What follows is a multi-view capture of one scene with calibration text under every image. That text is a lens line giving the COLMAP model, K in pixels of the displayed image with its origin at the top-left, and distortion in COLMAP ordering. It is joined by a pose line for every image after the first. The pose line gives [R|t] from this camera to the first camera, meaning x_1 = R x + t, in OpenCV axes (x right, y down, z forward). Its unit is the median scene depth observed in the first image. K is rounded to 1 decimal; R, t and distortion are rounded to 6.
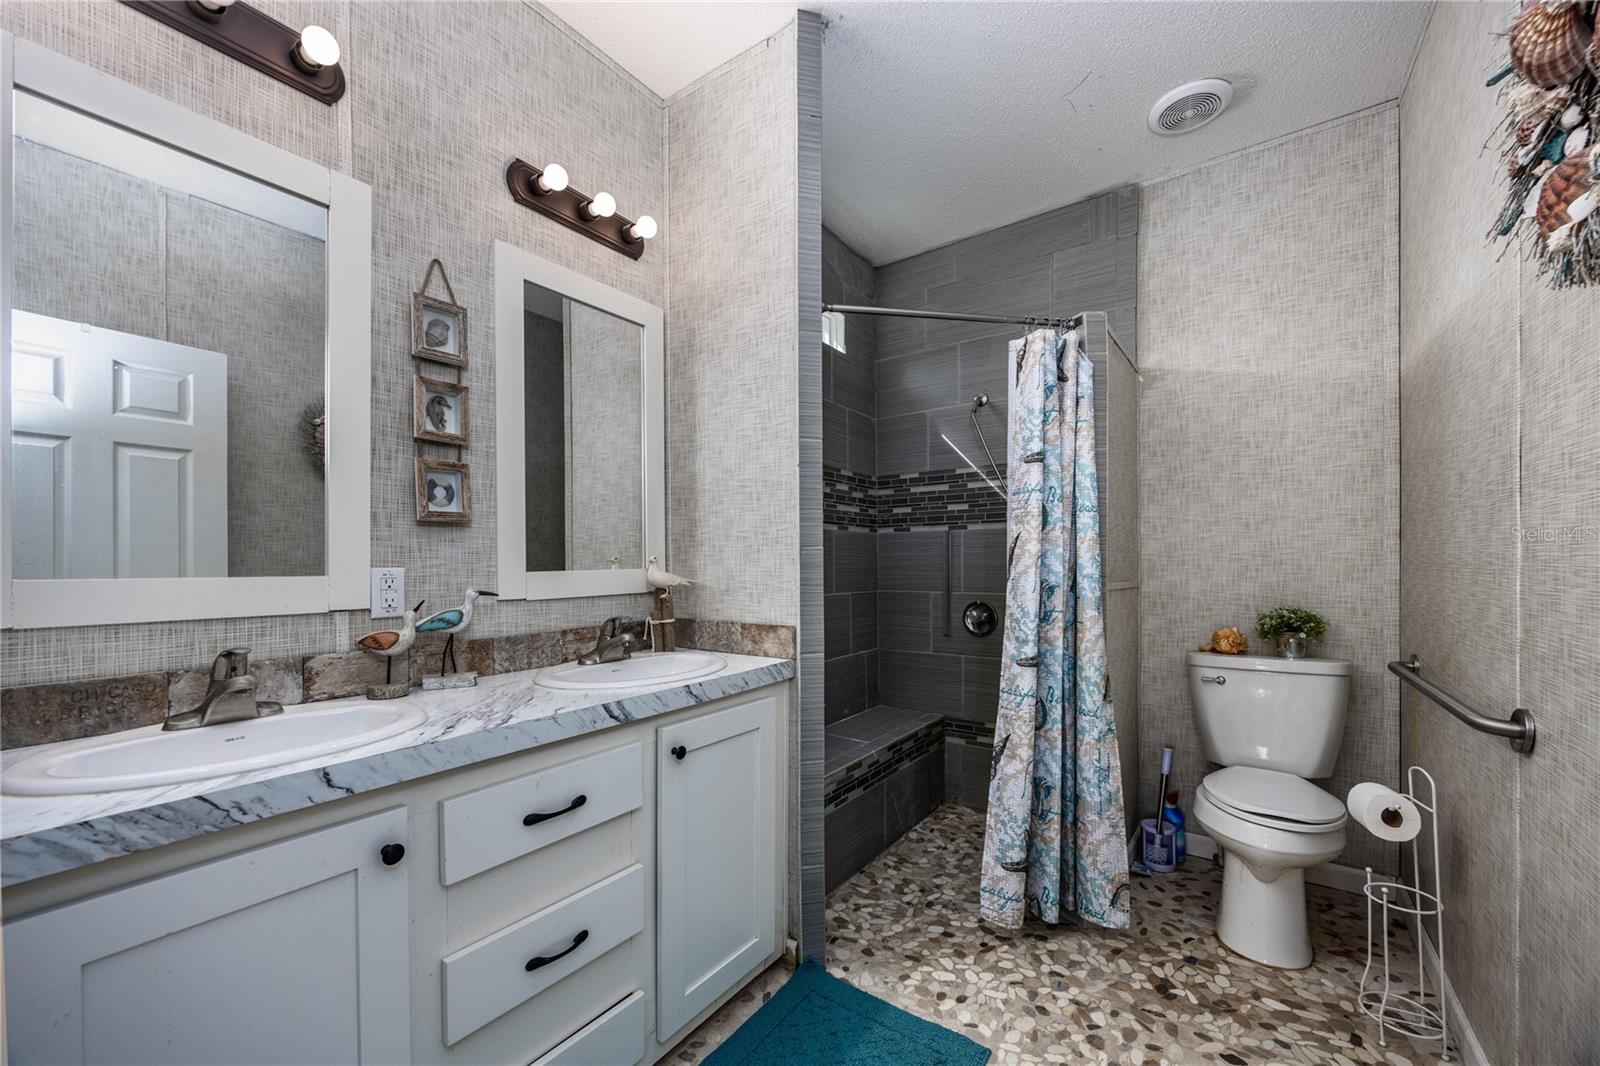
lens RADIAL K [[616.5, 0, 800.6], [0, 616.5, 548.5], [0, 0, 1]] dist [0.000182, 0.000056]
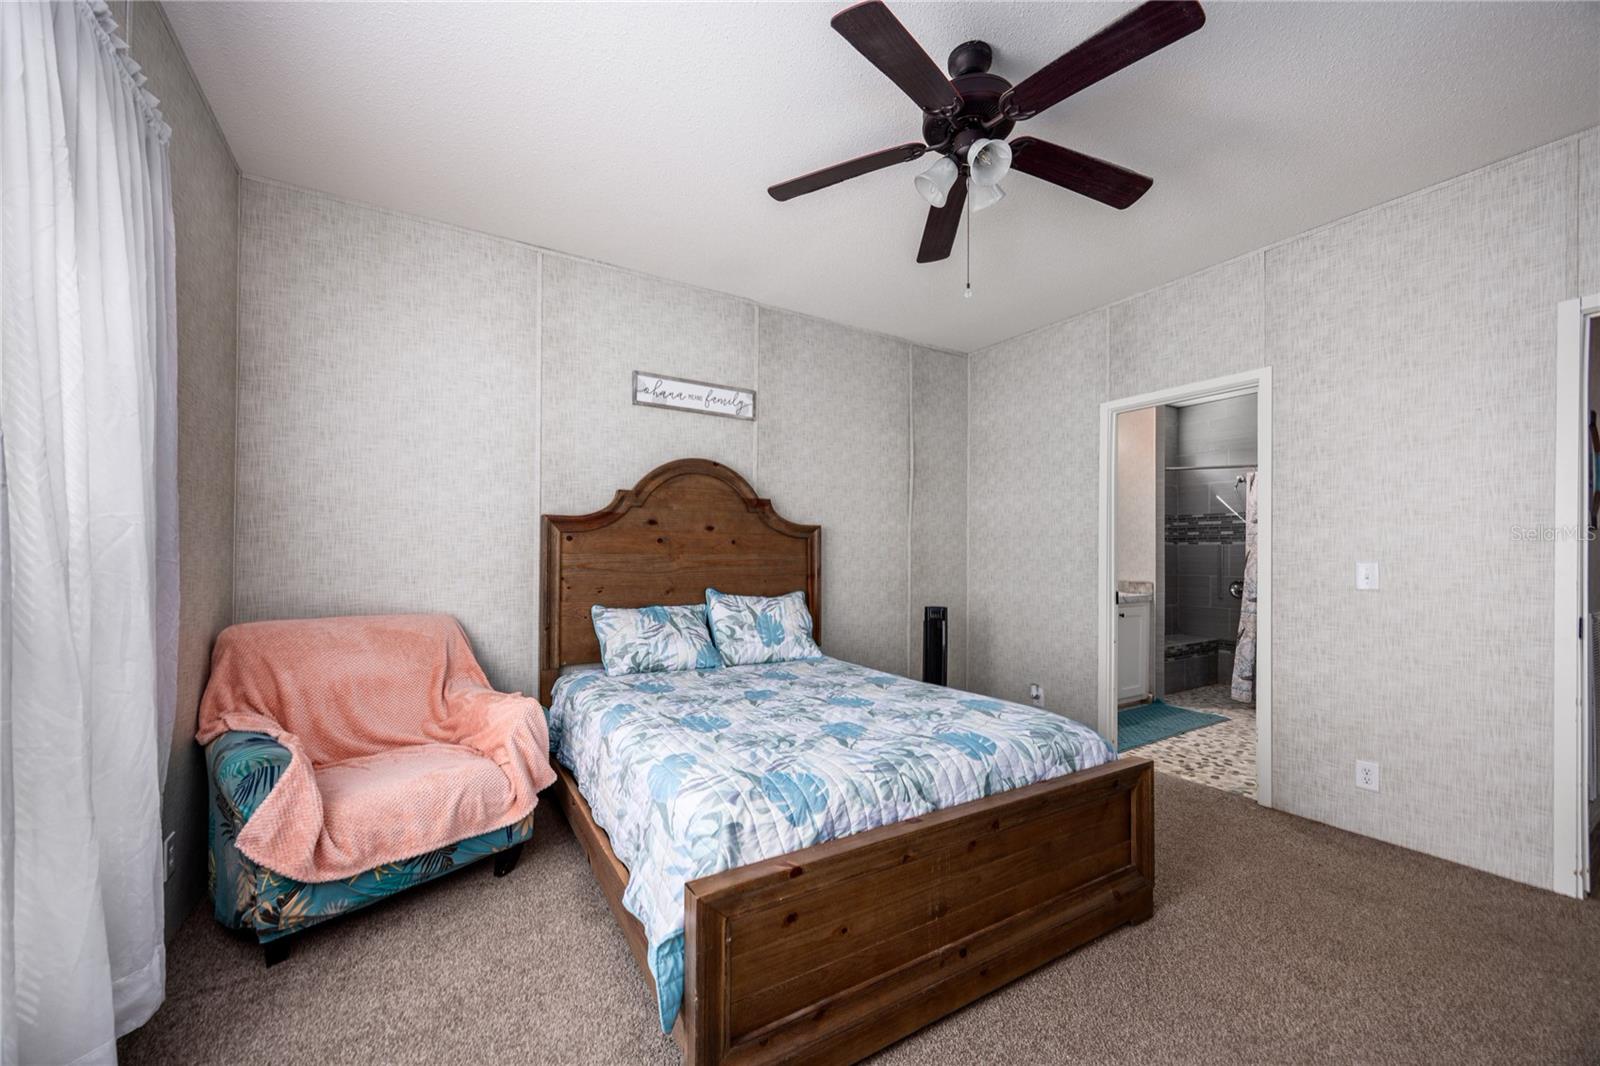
lens RADIAL K [[616.5, 0, 800.6], [0, 616.5, 548.5], [0, 0, 1]] dist [0.000182, 0.000056]
pose [[0.926939, 0.003437, -0.375195, -0.294918], [-0.001229, 0.999981, 0.006123, -0.029842], [0.375209, -0.005214, 0.926926, -1.473549]]
